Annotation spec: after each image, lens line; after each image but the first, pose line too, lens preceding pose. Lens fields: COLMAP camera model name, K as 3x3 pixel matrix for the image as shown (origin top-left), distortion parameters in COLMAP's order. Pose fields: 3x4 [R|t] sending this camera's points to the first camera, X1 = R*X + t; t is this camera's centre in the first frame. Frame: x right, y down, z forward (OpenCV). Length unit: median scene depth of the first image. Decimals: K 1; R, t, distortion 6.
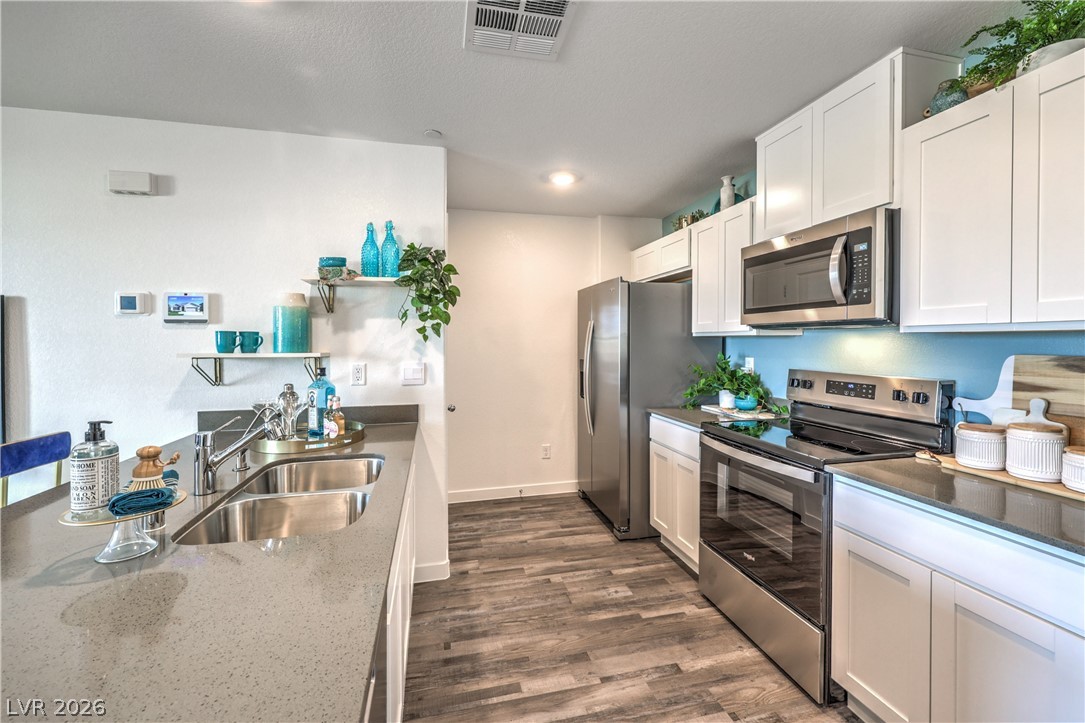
lens RADIAL K [[445.7, 0, 540.9], [0, 445.7, 341.4], [0, 0, 1]] dist [-0.001040, -0.000086]
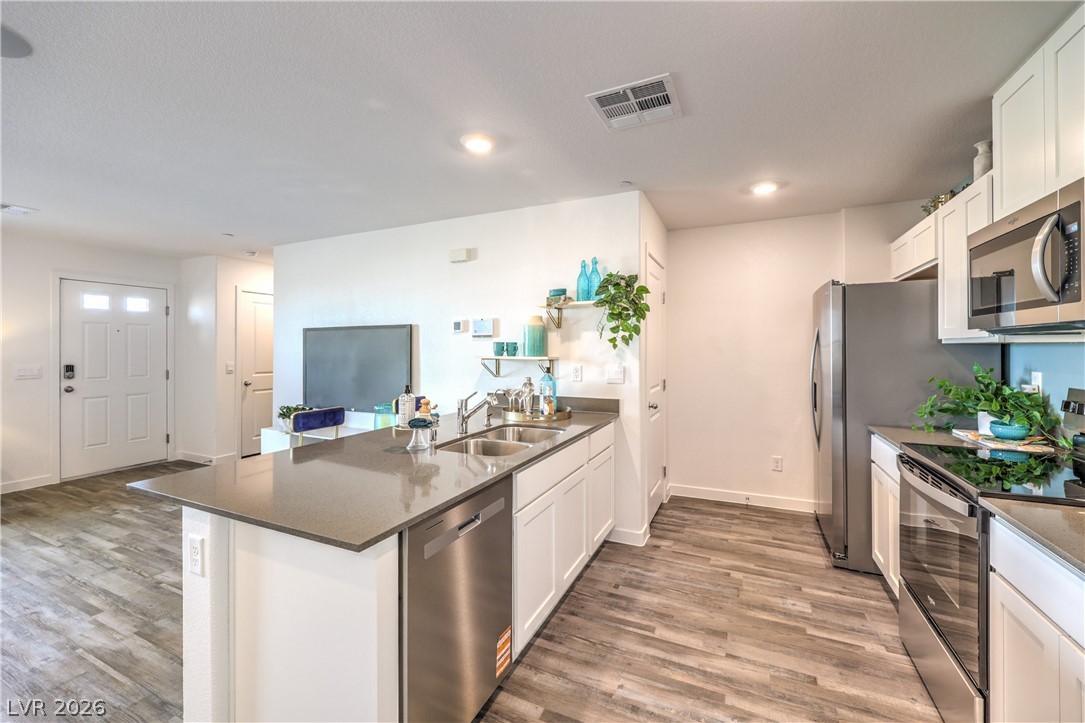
lens RADIAL K [[445.7, 0, 540.9], [0, 445.7, 341.4], [0, 0, 1]] dist [-0.001040, -0.000086]
pose [[0.782453, -0.007968, -0.622659, 0.350897], [-0.002165, 0.999877, -0.015515, -0.001553], [0.622706, 0.013488, 0.782340, -0.124021]]
